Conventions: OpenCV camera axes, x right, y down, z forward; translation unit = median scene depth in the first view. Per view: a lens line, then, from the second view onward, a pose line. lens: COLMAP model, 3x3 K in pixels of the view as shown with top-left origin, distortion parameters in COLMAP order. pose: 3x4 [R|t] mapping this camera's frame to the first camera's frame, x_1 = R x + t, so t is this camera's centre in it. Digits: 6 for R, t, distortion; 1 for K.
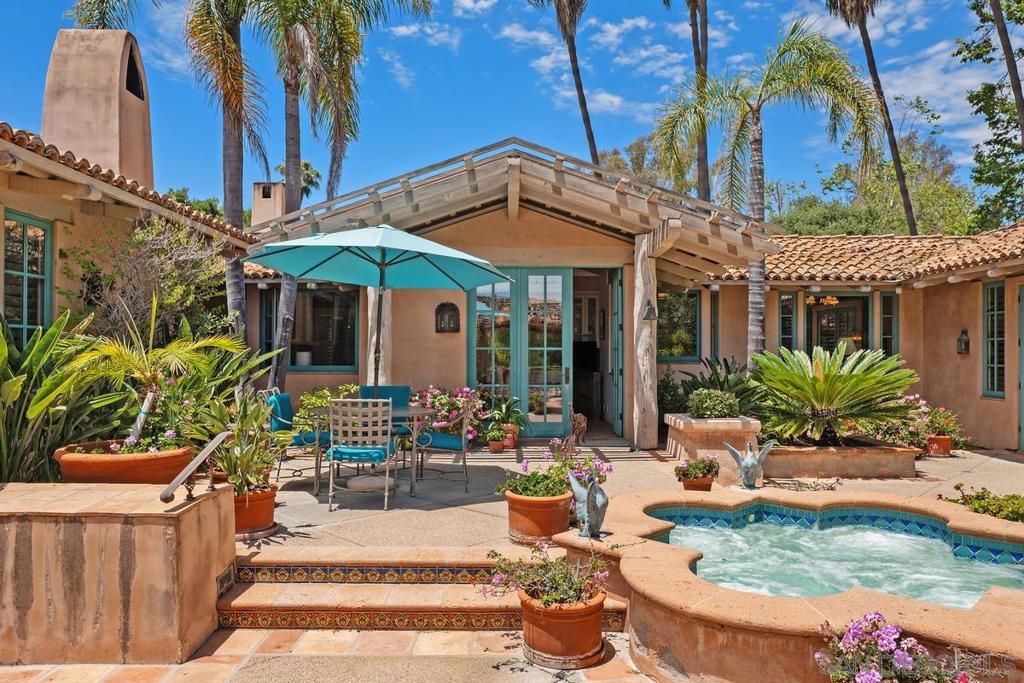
lens RADIAL K [[682.4, 0, 512.0], [0, 682.4, 341.5], [0, 0, 1]] dist [-0.001031, -0.001066]
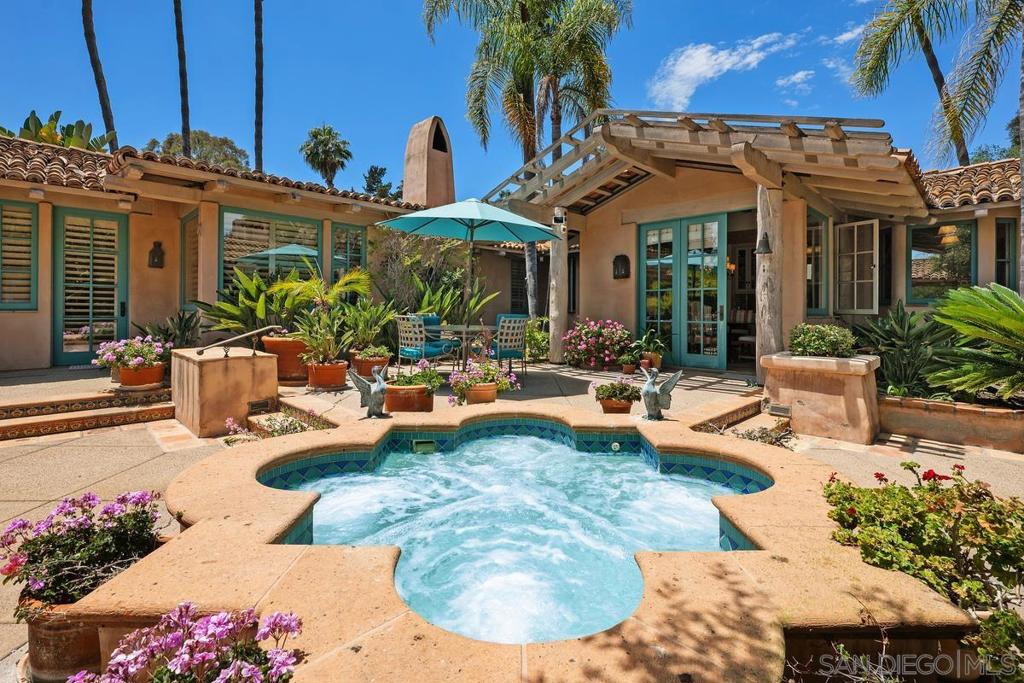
lens RADIAL K [[469.2, 0, 511.7], [0, 469.2, 306.9], [0, 0, 1]] dist [0.021654, -0.000119]
pose [[0.702564, -0.005151, -0.711602, 0.437153], [0.009275, 0.999955, 0.001919, 0.041234], [0.711560, -0.007949, 0.702581, 0.273549]]
